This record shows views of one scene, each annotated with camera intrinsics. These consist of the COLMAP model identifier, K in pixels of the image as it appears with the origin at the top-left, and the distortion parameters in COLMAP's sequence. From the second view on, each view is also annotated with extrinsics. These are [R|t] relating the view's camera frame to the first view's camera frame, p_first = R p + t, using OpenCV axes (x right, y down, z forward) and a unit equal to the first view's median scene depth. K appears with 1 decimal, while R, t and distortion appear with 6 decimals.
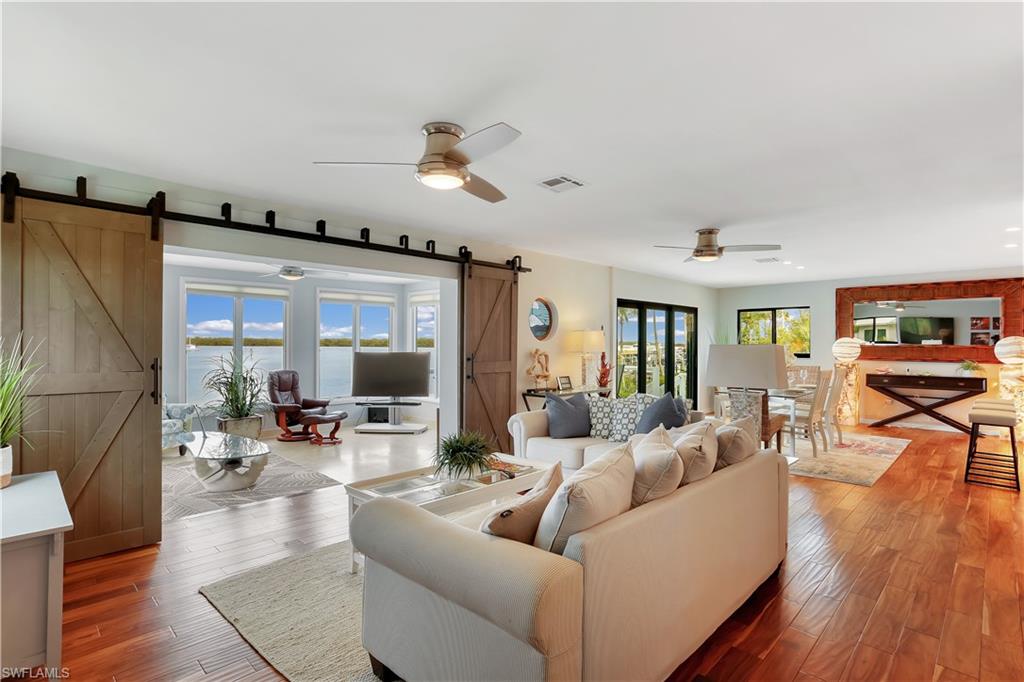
lens RADIAL K [[519.2, 0, 514.5], [0, 519.2, 342.0], [0, 0, 1]] dist [0.000554, 0.000151]
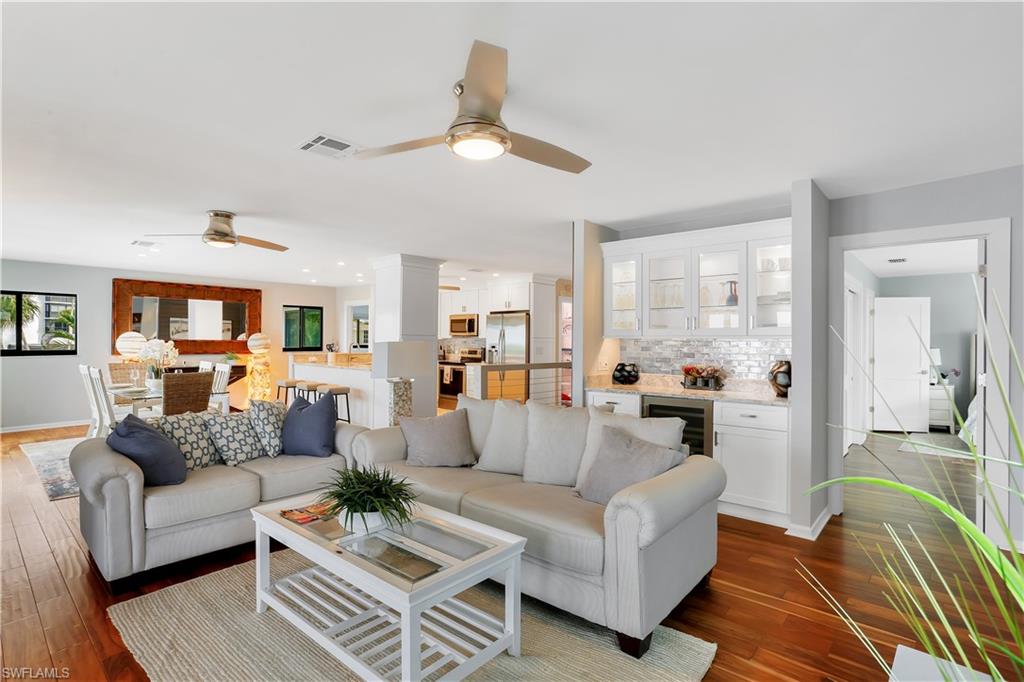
lens RADIAL K [[519.2, 0, 514.1], [0, 519.2, 340.3], [0, 0, 1]] dist [0.000554, 0.000151]
pose [[-0.010848, -0.005529, 0.999926, -0.354464], [-0.006993, 0.999961, 0.005453, -0.003527], [-0.999917, -0.006933, -0.010886, 0.338554]]
